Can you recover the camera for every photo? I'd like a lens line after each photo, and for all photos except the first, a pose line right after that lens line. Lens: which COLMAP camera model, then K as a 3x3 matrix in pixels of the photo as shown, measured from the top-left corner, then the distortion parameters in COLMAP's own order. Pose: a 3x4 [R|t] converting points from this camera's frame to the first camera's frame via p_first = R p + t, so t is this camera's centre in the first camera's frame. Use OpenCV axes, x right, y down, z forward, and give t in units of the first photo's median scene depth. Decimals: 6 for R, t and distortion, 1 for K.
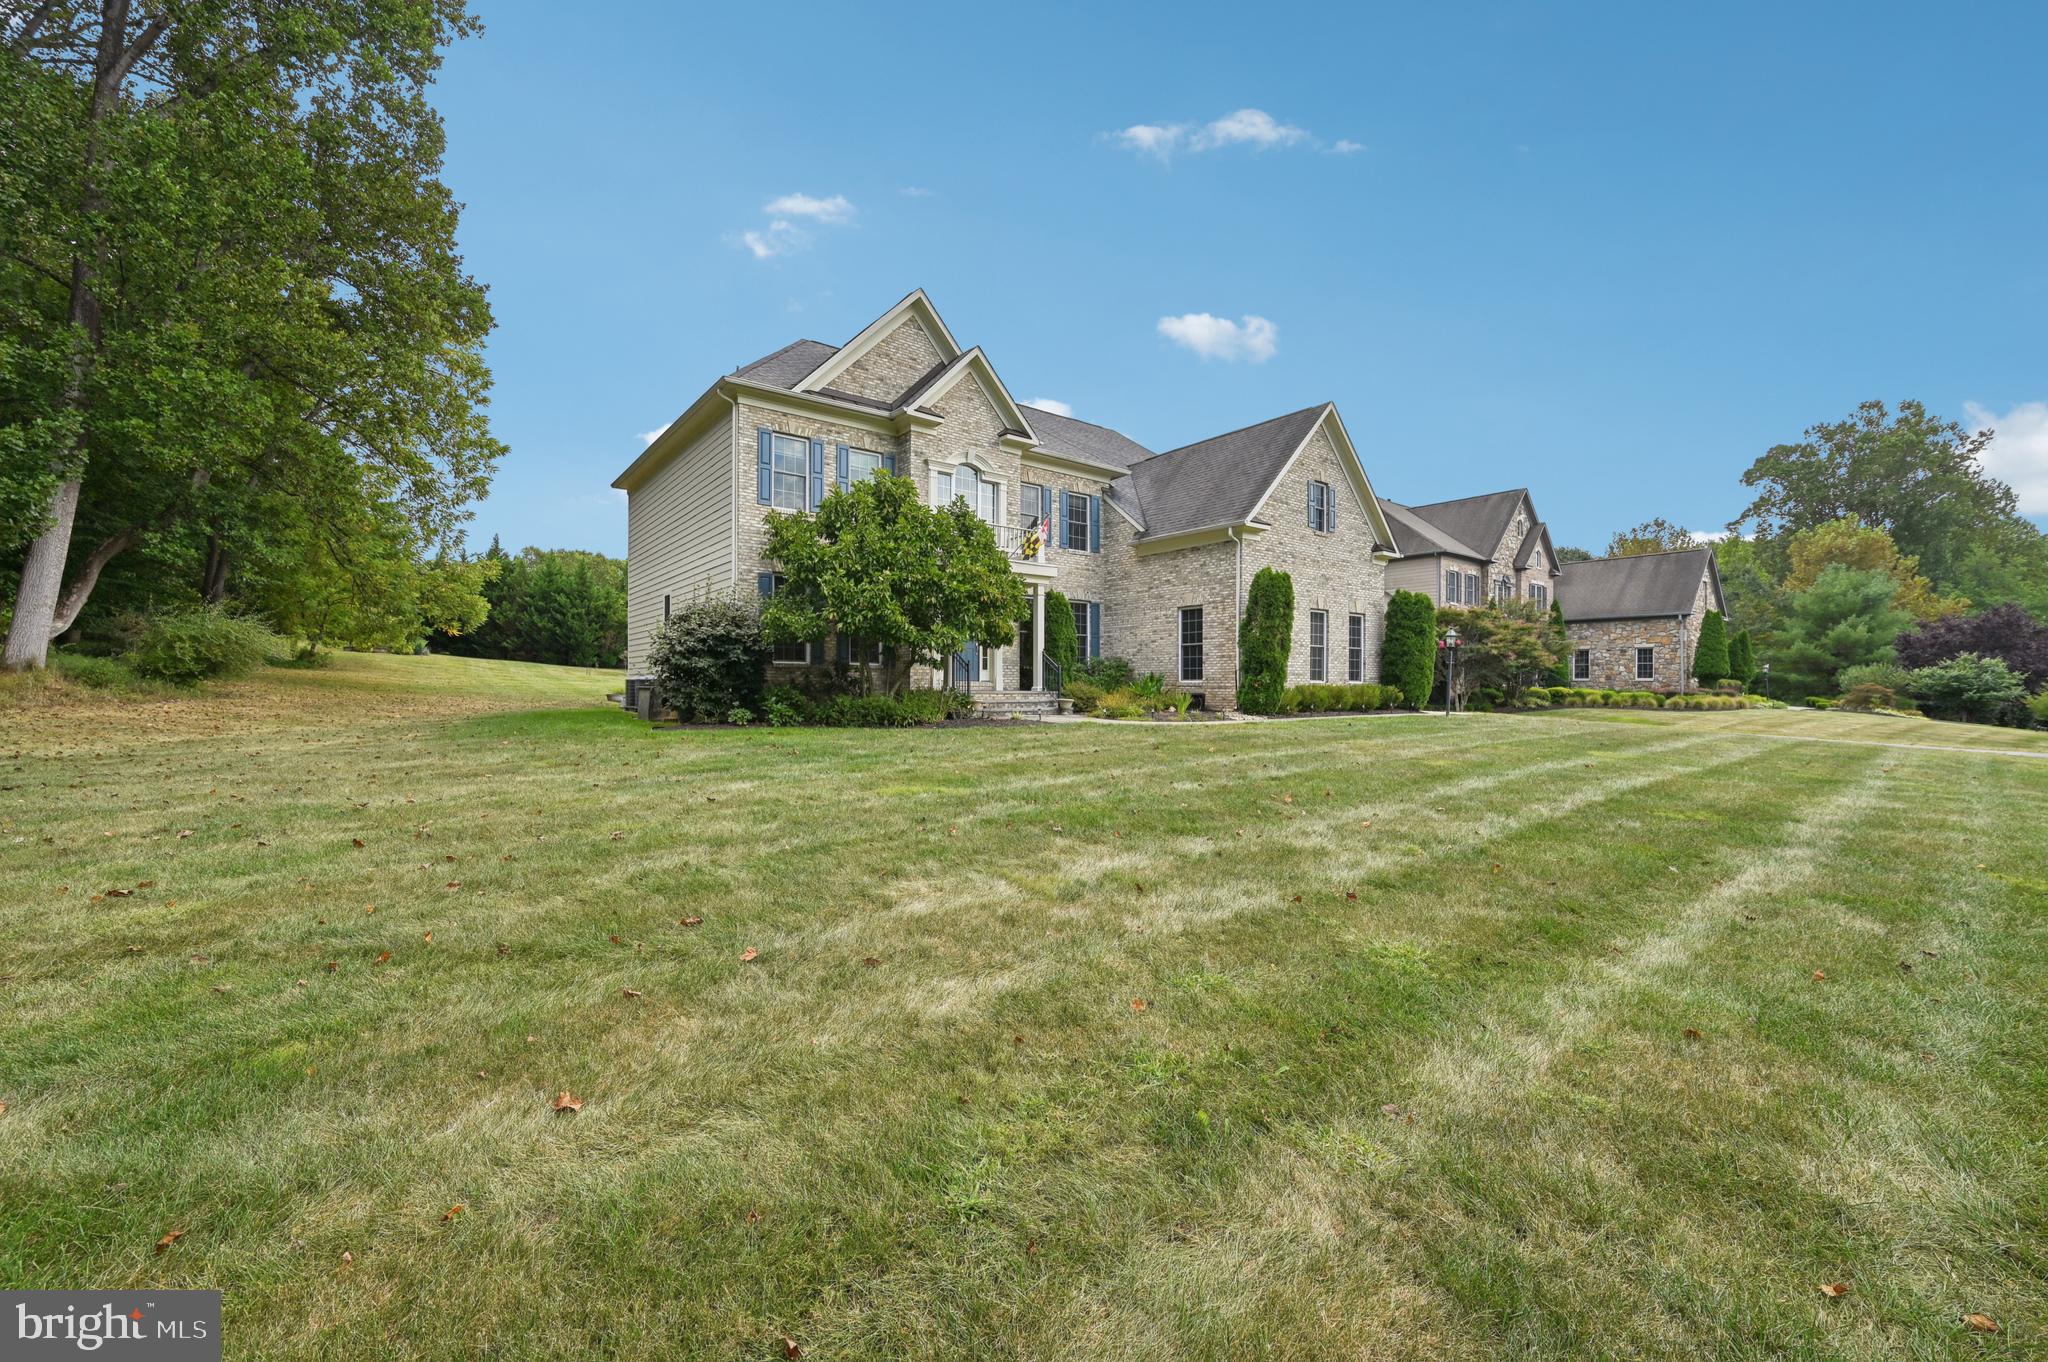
lens RADIAL K [[796.2, 0, 1032.8], [0, 796.2, 683.0], [0, 0, 1]] dist [0.000982, -0.000116]
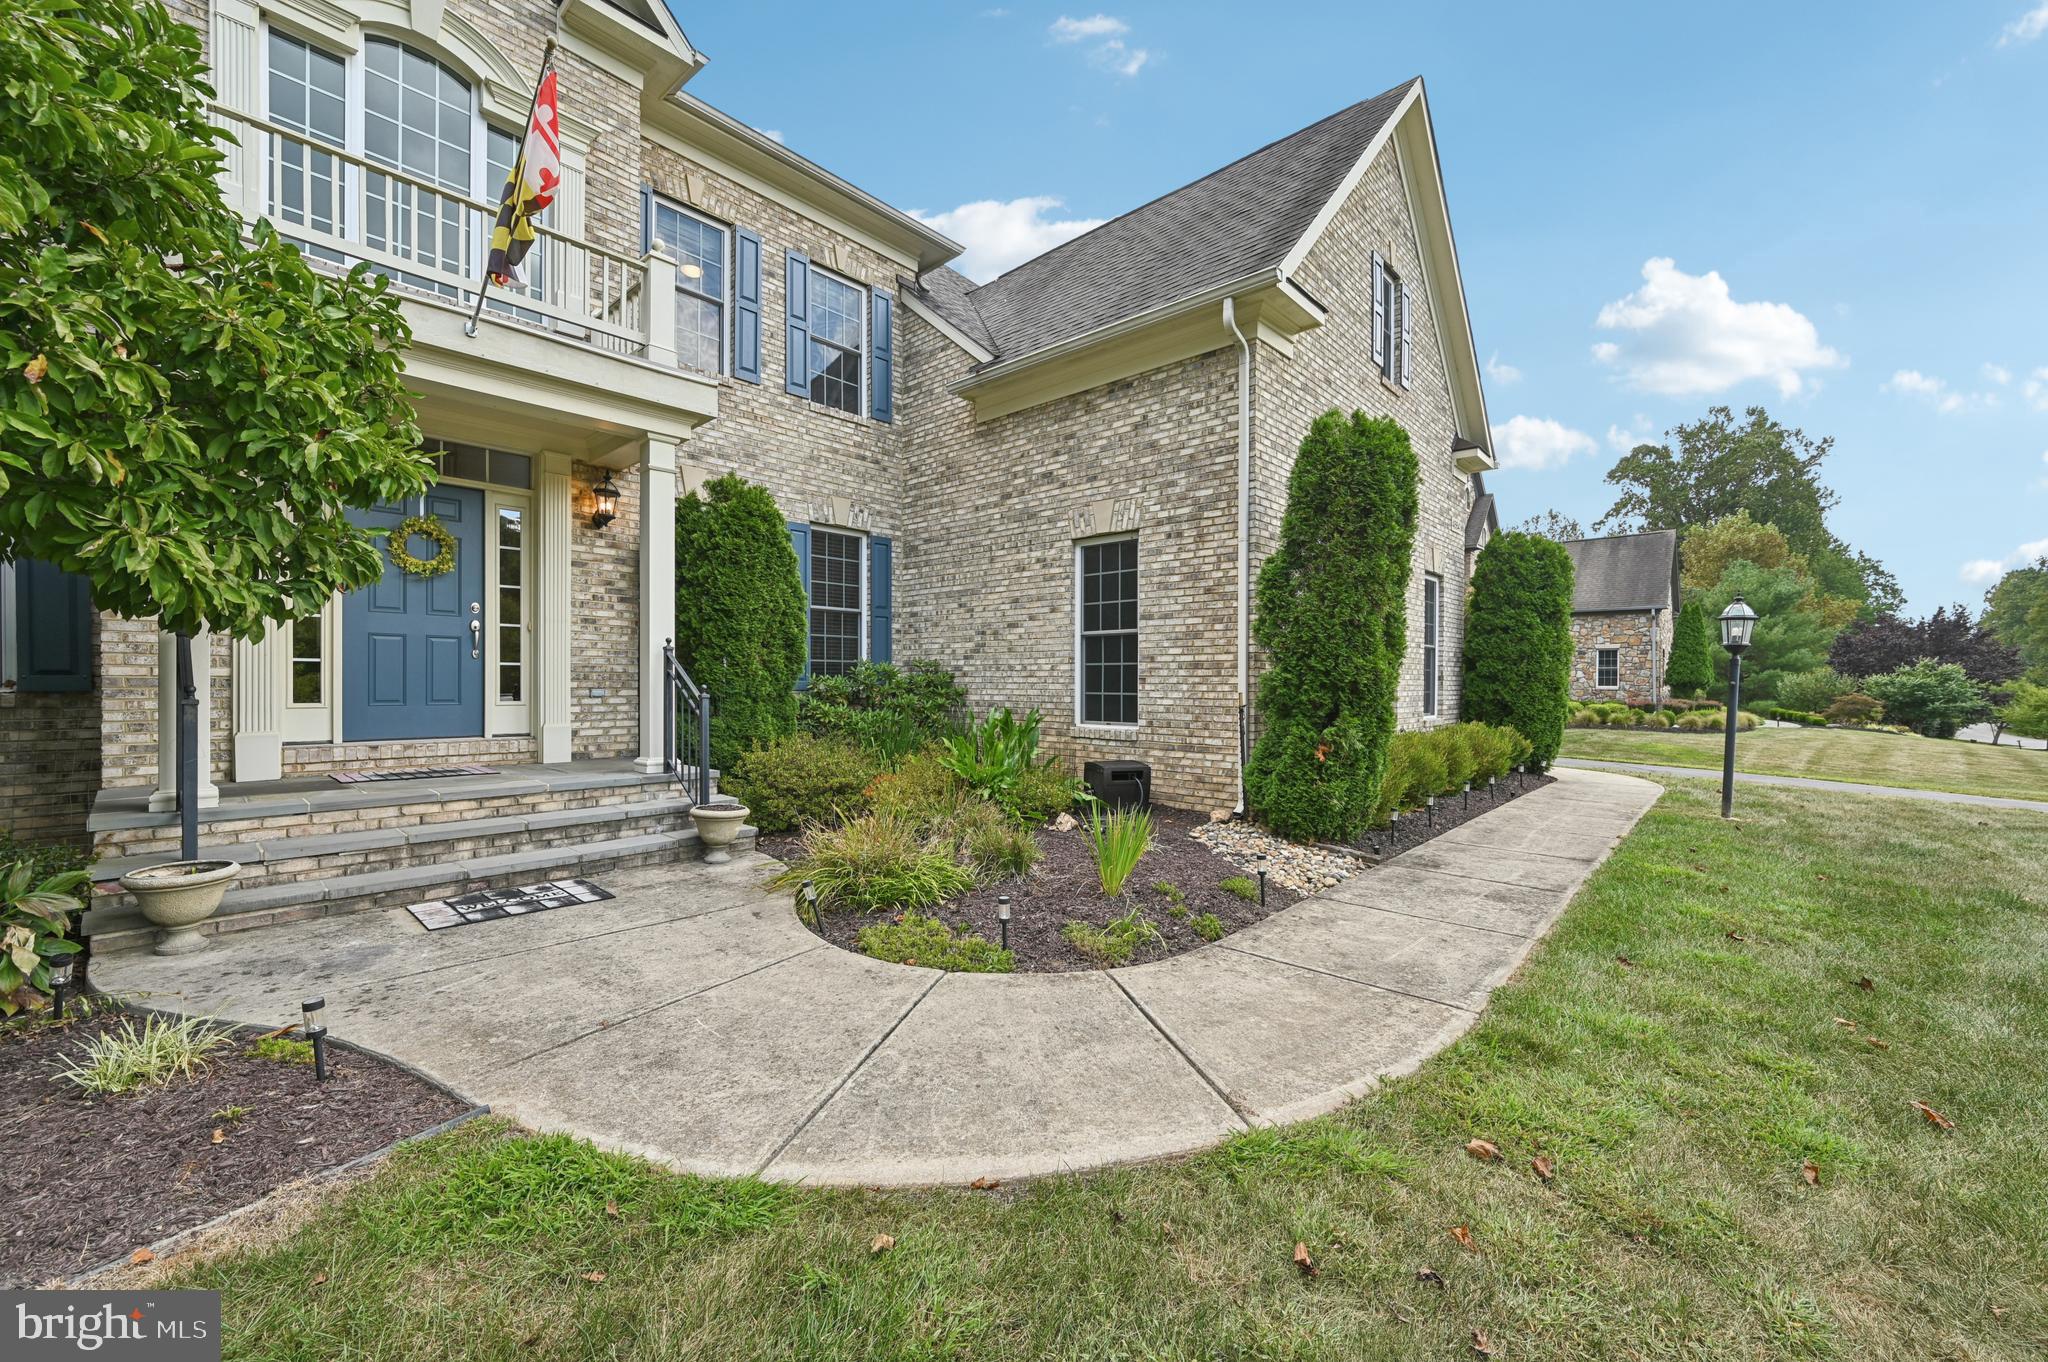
lens RADIAL K [[796.2, 0, 1021.4], [0, 796.2, 681.2], [0, 0, 1]] dist [0.000982, -0.000116]
pose [[0.987395, 0.001694, 0.158266, 0.091327], [-0.002026, 0.999996, 0.001936, -0.024300], [-0.158262, -0.002232, 0.987395, 0.595281]]
